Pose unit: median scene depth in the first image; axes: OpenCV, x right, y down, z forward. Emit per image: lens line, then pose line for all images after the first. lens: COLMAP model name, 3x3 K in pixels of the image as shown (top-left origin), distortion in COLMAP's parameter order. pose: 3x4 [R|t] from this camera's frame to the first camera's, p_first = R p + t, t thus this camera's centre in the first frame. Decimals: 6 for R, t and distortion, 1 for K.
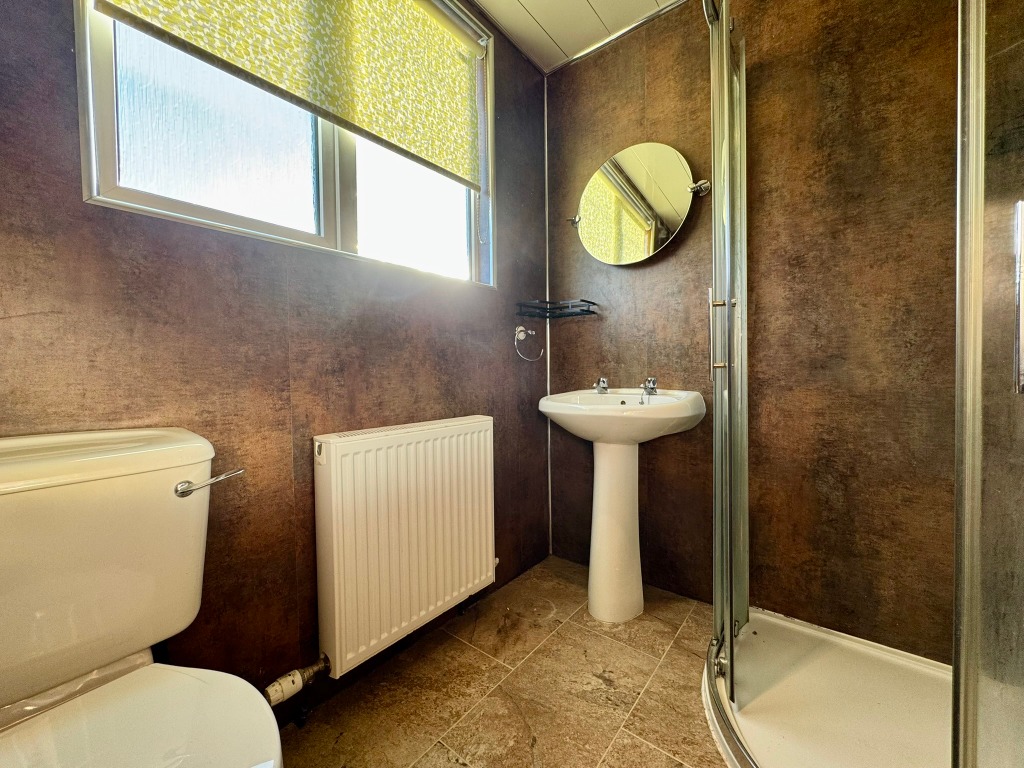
lens RADIAL K [[414.4, 0, 510.5], [0, 414.4, 384.0], [0, 0, 1]] dist [-0.000633, 0.000182]
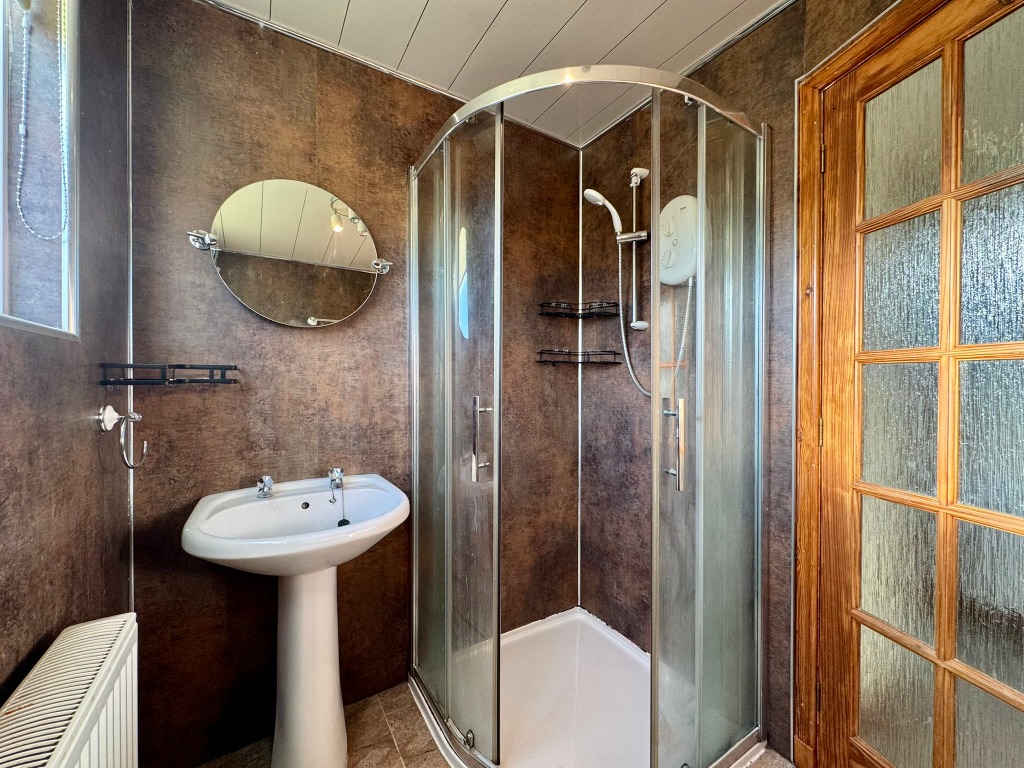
lens RADIAL K [[414.4, 0, 513.5], [0, 414.4, 380.3], [0, 0, 1]] dist [-0.000633, 0.000182]
pose [[0.326442, 0.009725, 0.945167, -0.339225], [0.021159, 0.999621, -0.017593, -0.167078], [-0.944980, 0.025741, 0.326113, 0.364429]]
